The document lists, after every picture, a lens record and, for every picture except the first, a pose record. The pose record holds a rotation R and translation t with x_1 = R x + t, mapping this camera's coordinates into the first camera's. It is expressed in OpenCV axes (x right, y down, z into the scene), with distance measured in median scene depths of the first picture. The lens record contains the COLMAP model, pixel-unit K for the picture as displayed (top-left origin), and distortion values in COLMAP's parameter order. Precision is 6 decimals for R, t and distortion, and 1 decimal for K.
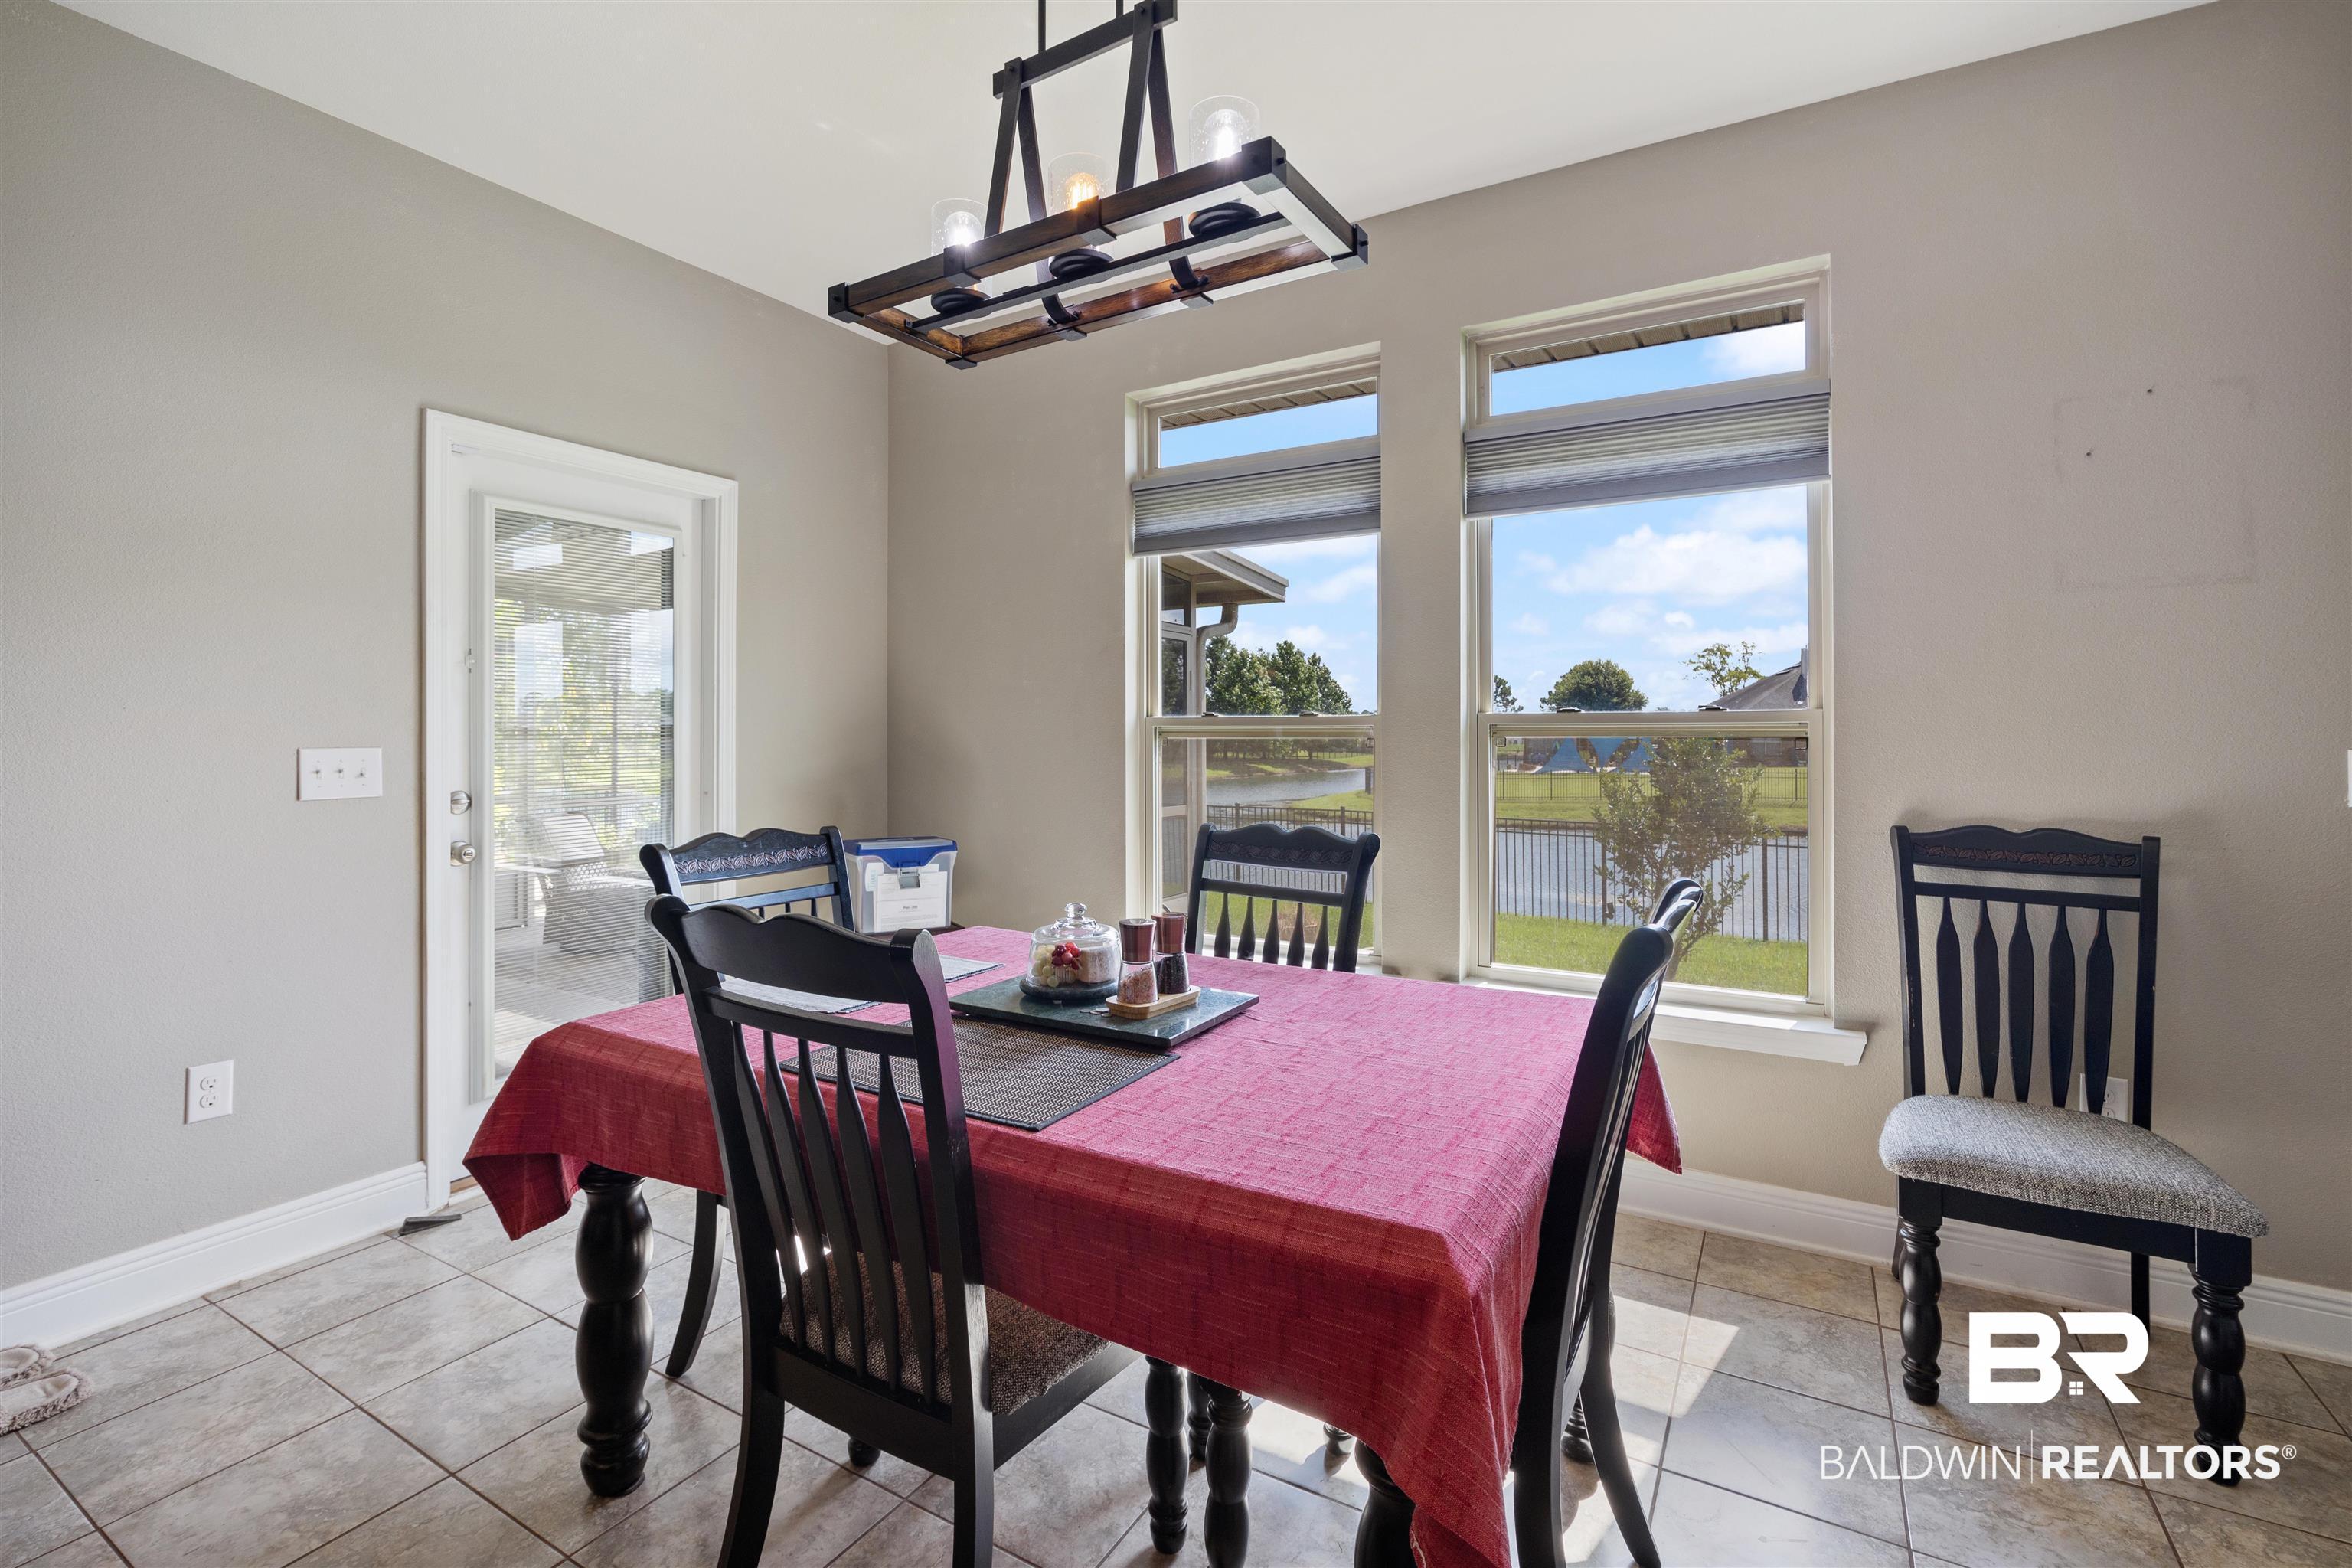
lens RADIAL K [[1049.5, 0, 1186.7], [0, 1049.5, 735.4], [0, 0, 1]] dist [-0.001195, 0.000713]
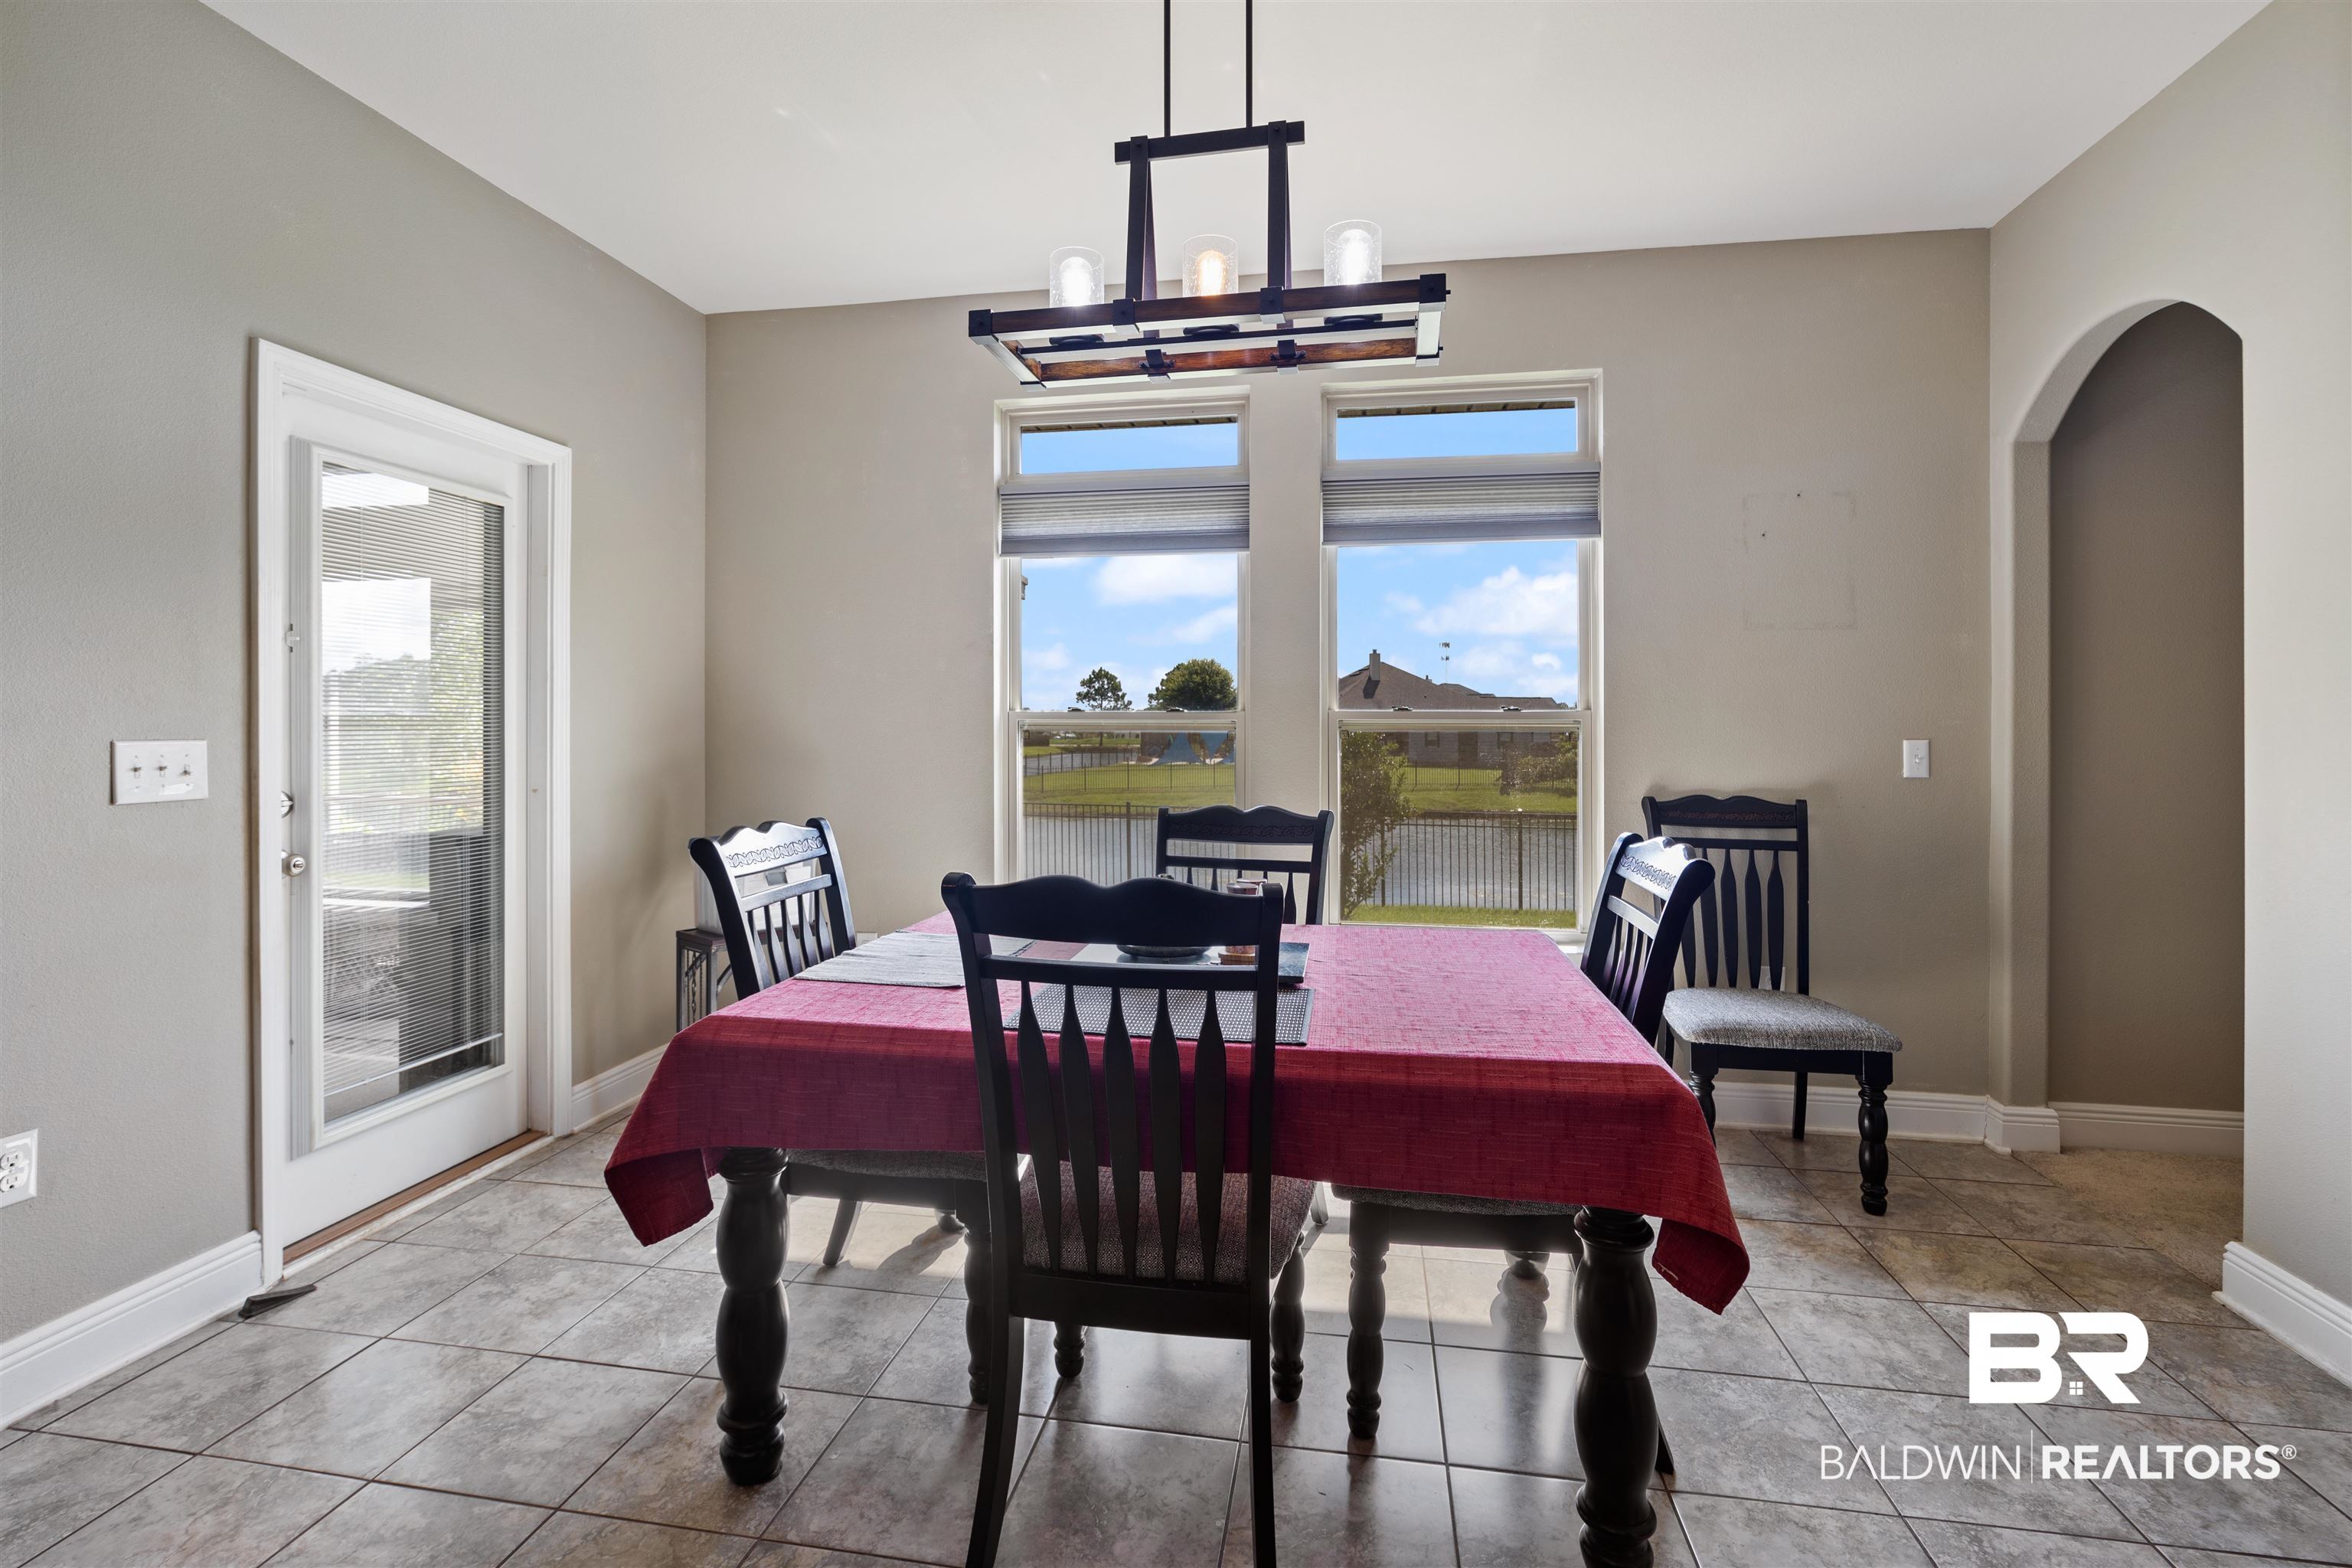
lens RADIAL K [[1052.7, 0, 1181.3], [0, 1052.7, 724.5], [0, 0, 1]] dist [-0.002408, 0.000277]
pose [[0.935366, 0.004451, 0.353654, -0.365060], [-0.002877, 0.999983, -0.004976, 0.001364], [-0.353670, 0.003637, 0.935363, -0.061088]]
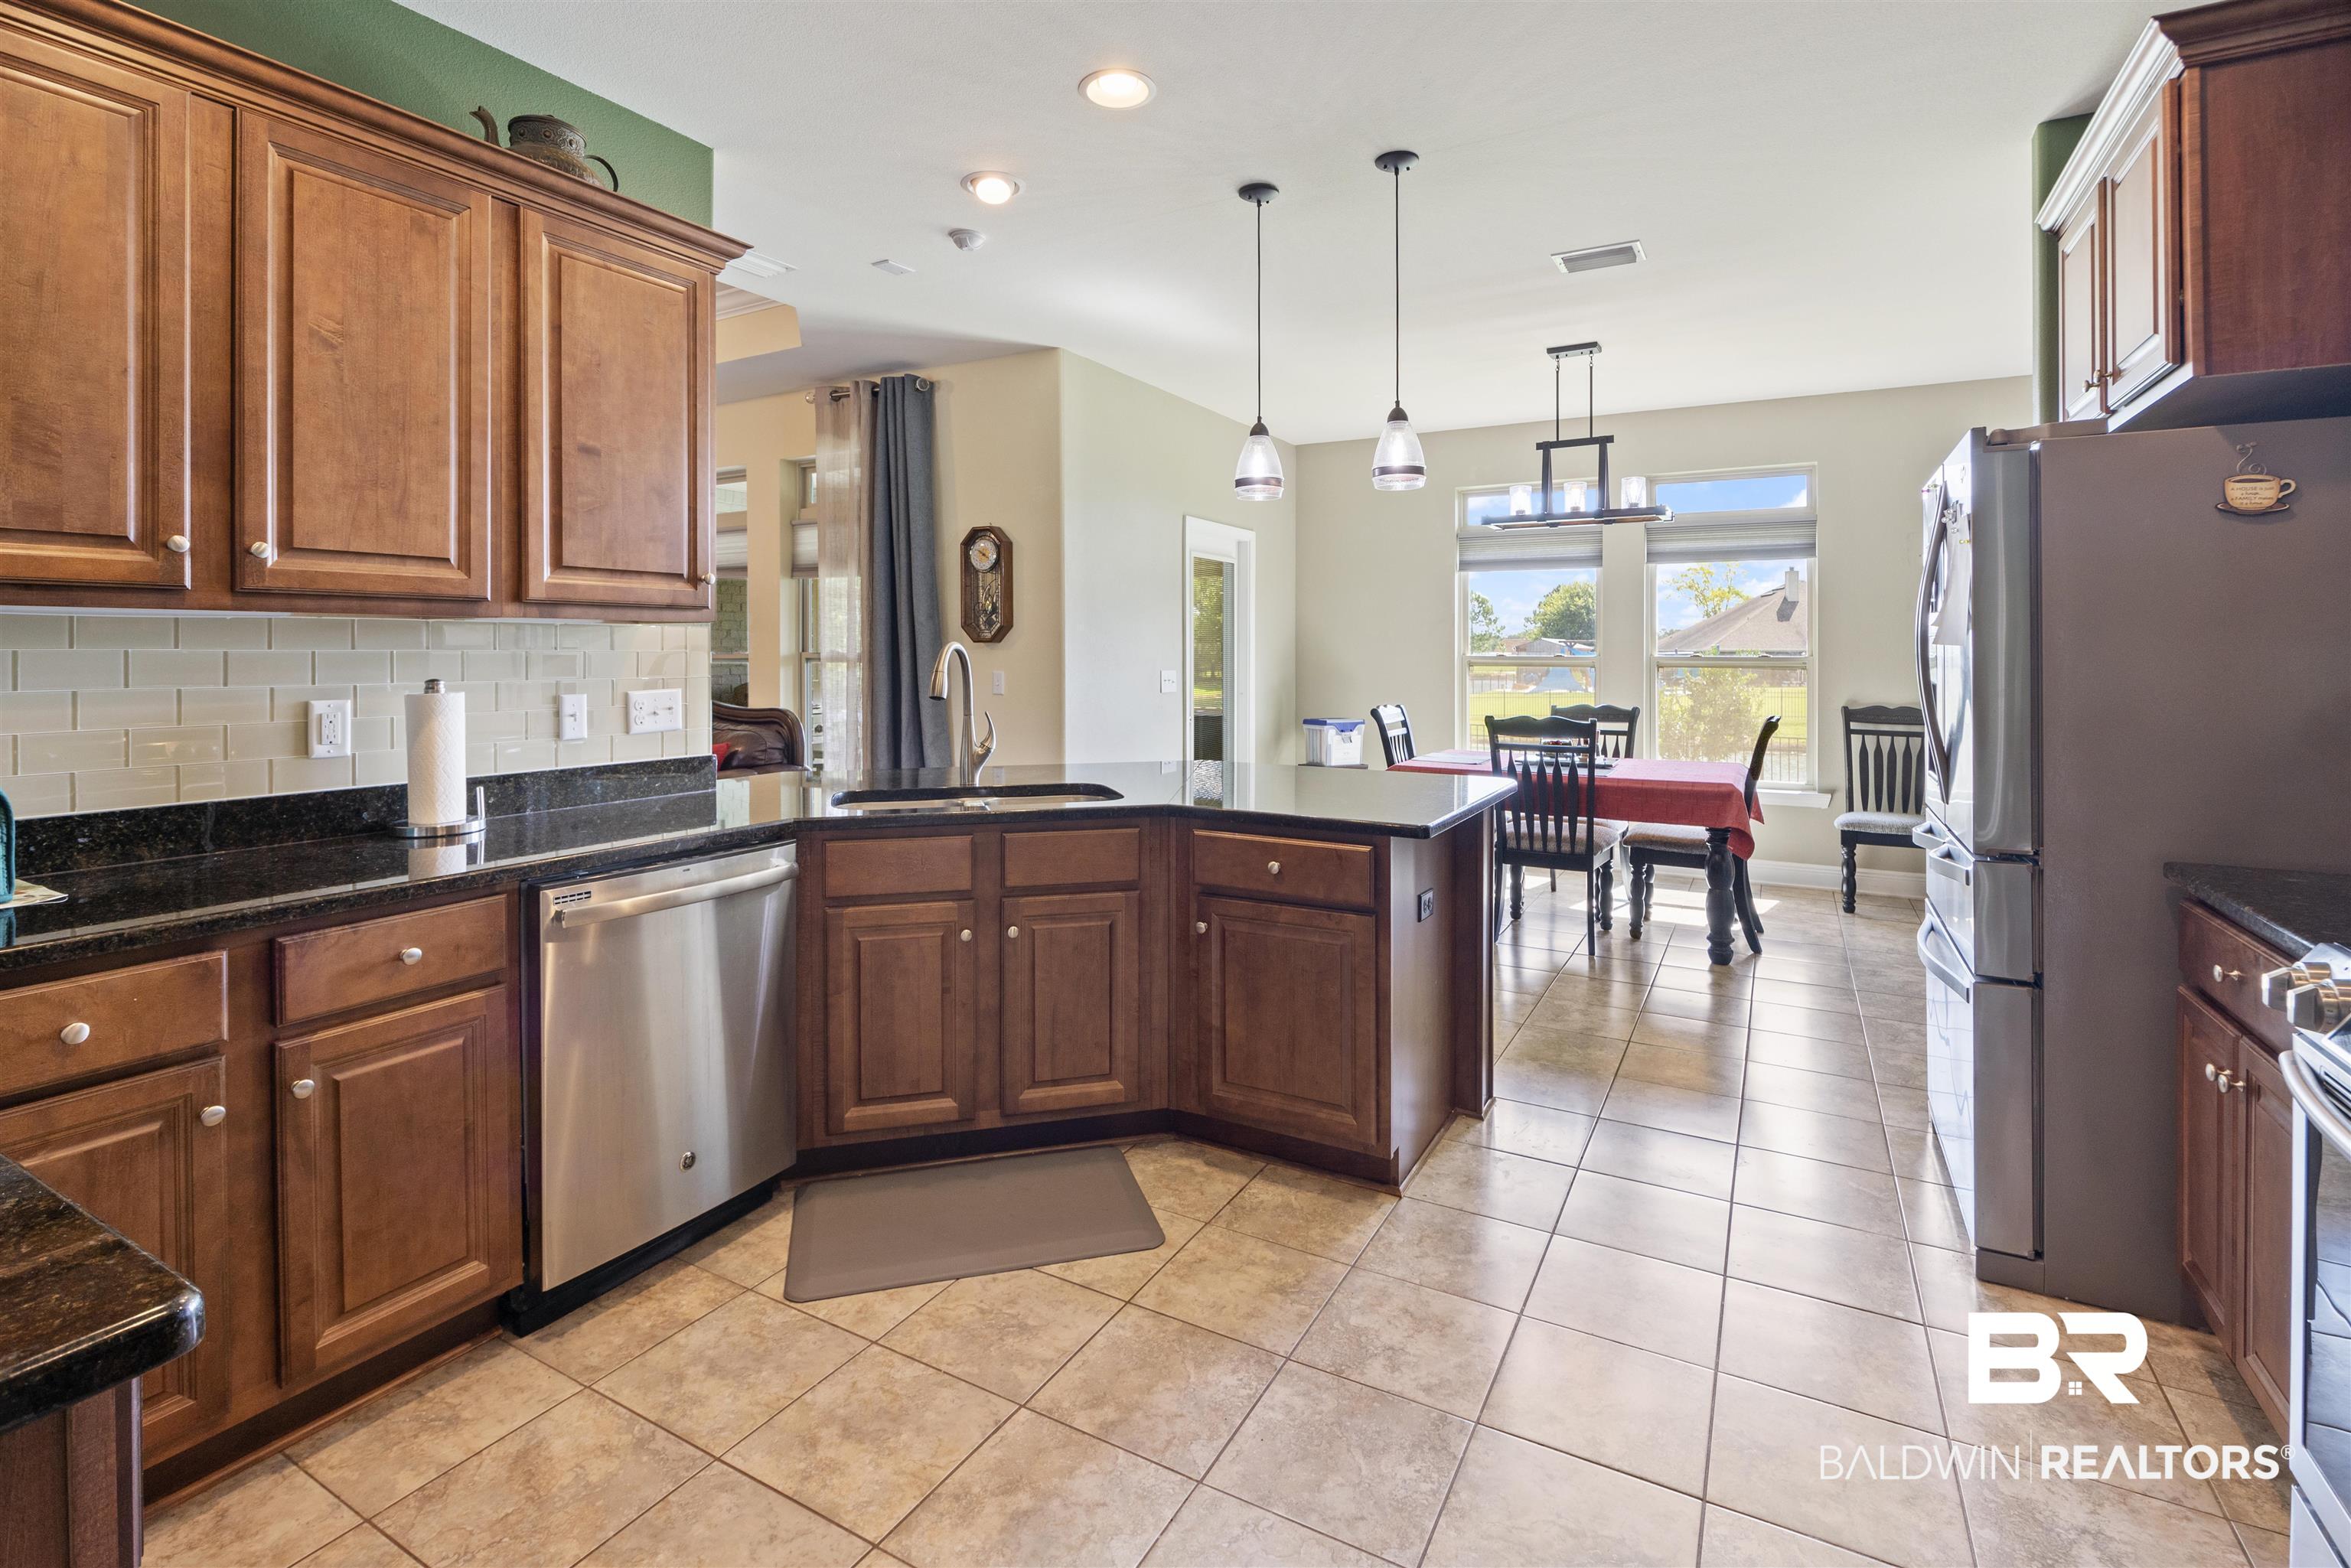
lens RADIAL K [[1094.6, 0, 1170.4], [0, 1094.6, 652.3], [0, 0, 1]] dist [0.000441, 0.000152]
pose [[0.999809, 0.005251, 0.018819, -0.891850], [-0.005238, 0.999986, -0.000741, -0.026861], [-0.018823, 0.000642, 0.999823, -1.443929]]
